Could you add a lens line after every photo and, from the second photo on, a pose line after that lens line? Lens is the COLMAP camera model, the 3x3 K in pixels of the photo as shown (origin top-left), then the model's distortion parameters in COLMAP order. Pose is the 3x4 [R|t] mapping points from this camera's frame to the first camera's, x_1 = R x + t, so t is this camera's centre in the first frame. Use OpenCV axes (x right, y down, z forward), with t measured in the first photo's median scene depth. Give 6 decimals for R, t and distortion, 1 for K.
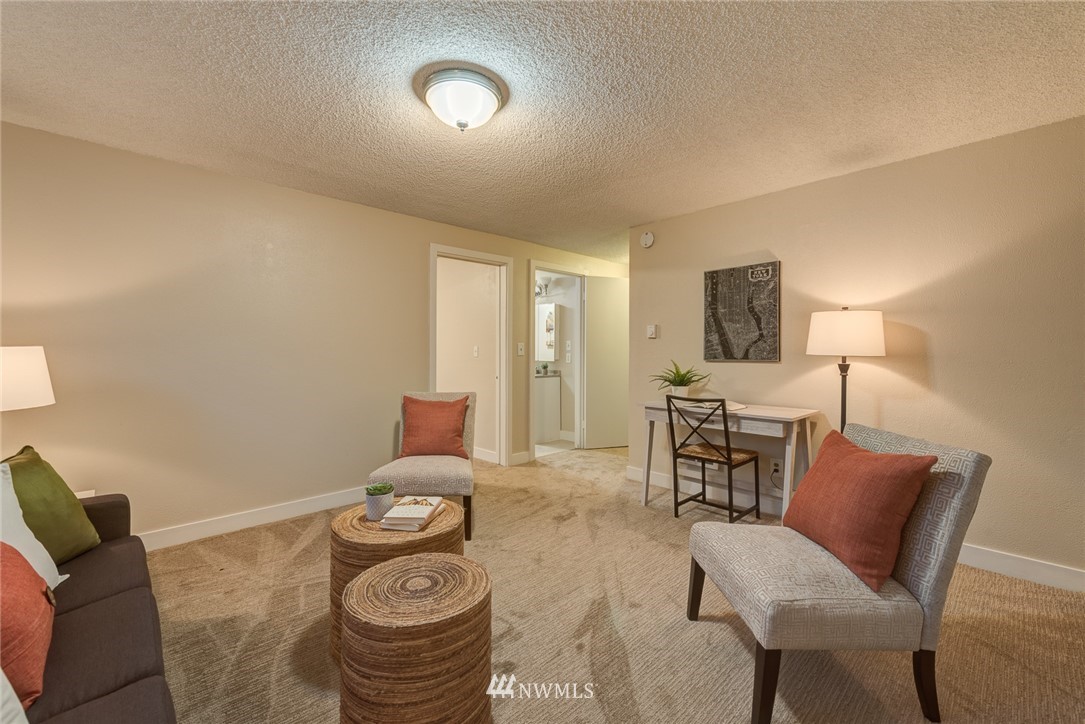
lens RADIAL K [[428.4, 0, 540.5], [0, 428.4, 354.5], [0, 0, 1]] dist [0.005975, -0.000972]
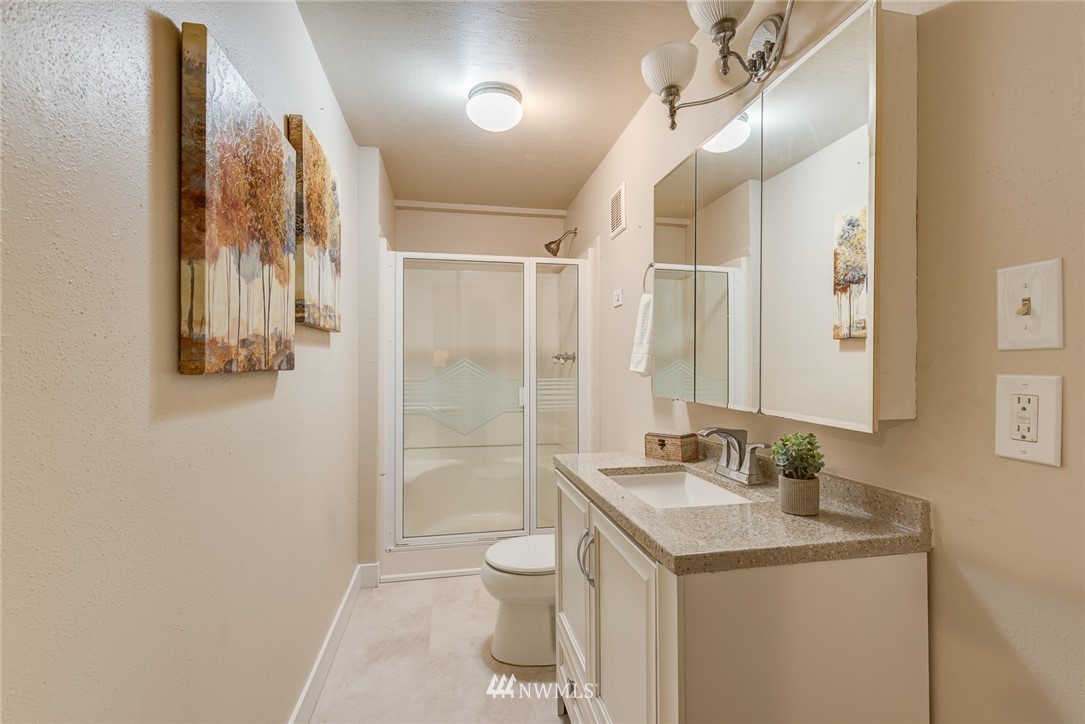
lens RADIAL K [[465.7, 0, 542.5], [0, 465.7, 365.5], [0, 0, 1]] dist [0.008818, -0.003311]
pose [[0.836423, -0.003948, -0.548071, 0.022083], [-0.005094, 0.999875, -0.014977, -0.002678], [0.548061, 0.015319, 0.836298, 0.690592]]
